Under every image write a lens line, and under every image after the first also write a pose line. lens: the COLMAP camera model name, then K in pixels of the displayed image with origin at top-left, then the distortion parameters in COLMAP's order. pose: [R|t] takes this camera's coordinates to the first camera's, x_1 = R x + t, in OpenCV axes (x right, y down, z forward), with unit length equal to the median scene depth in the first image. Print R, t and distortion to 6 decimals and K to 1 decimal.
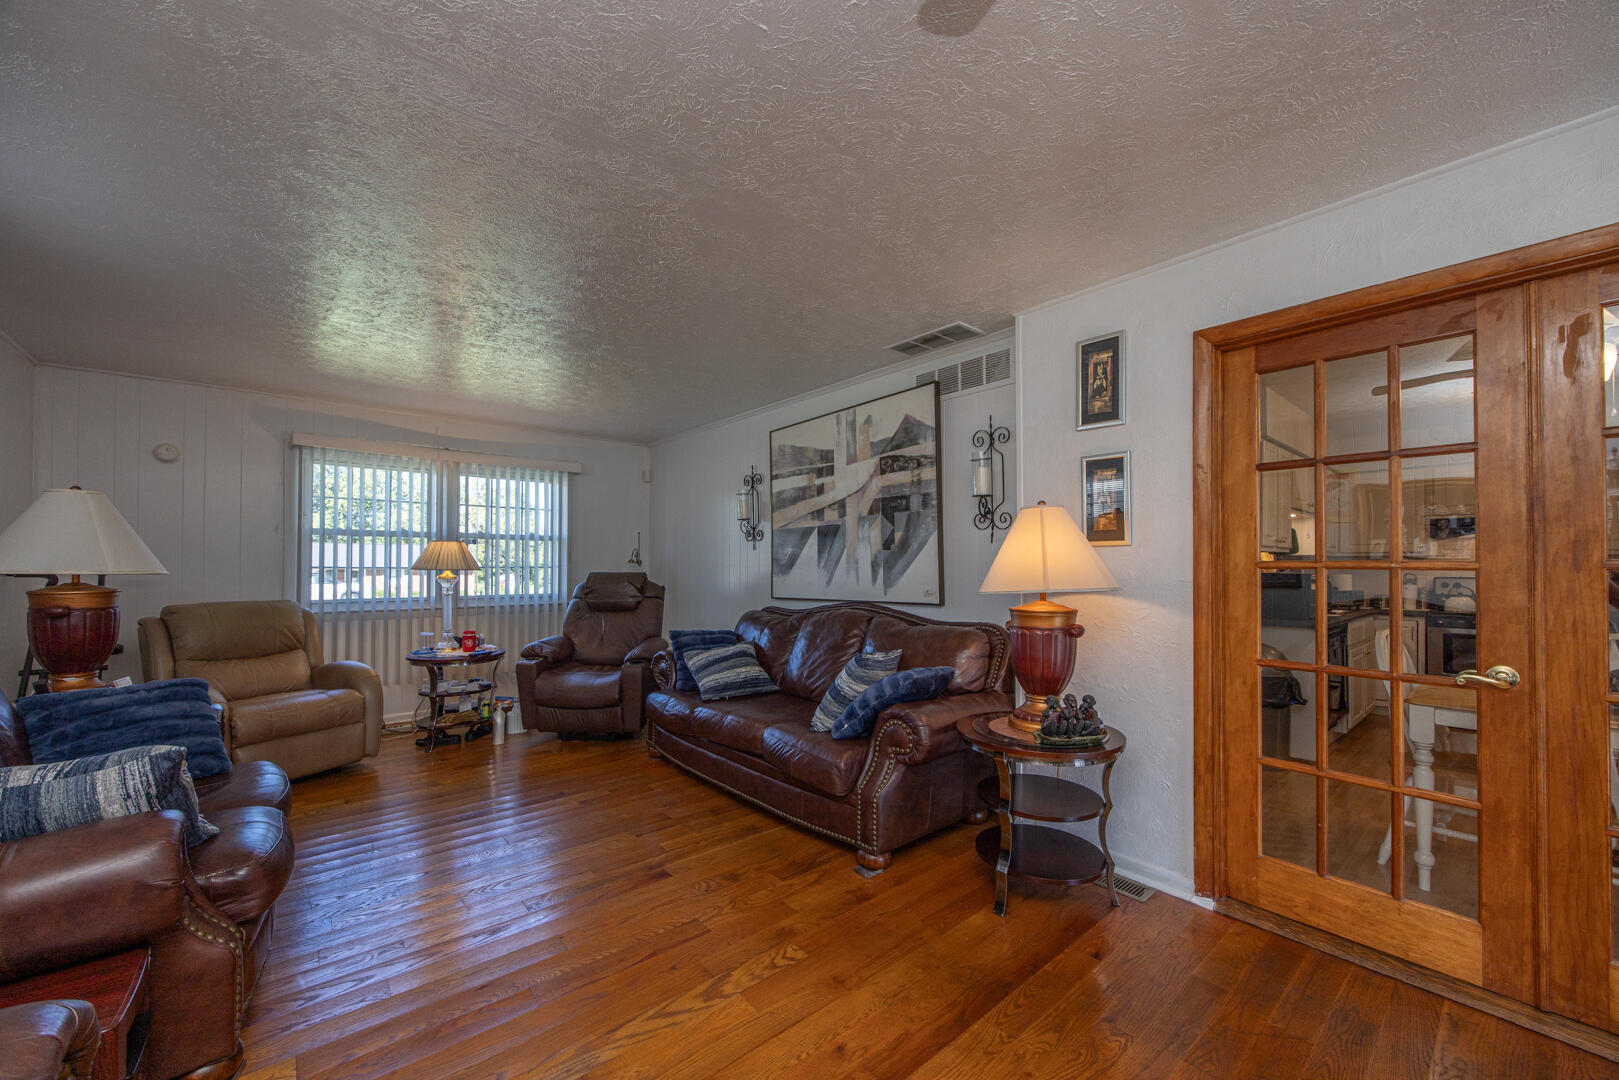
lens RADIAL K [[642.5, 0, 804.6], [0, 642.5, 555.9], [0, 0, 1]] dist [0.010094, -0.000064]
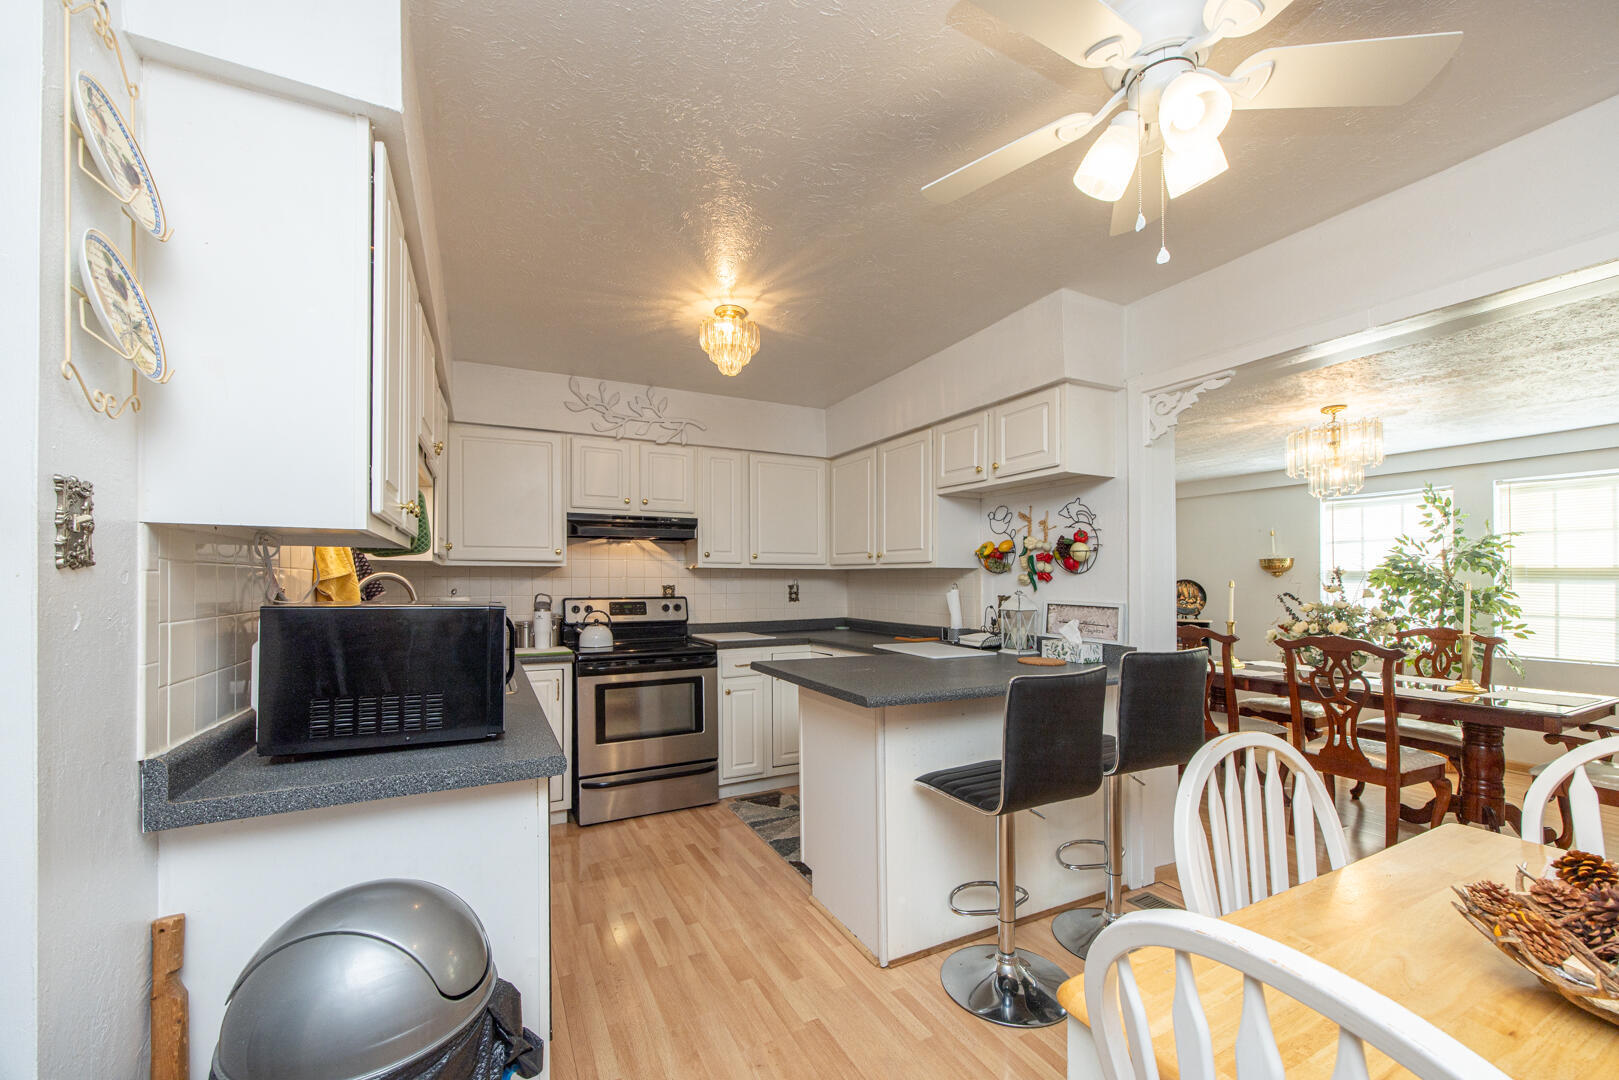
lens RADIAL K [[642.5, 0, 812.5], [0, 642.5, 579.8], [0, 0, 1]] dist [0.010094, -0.000064]
pose [[0.239393, -0.000678, 0.970922, 0.380615], [-0.019125, 0.999802, 0.005414, 0.004409], [-0.970734, -0.019864, 0.239333, 0.596301]]
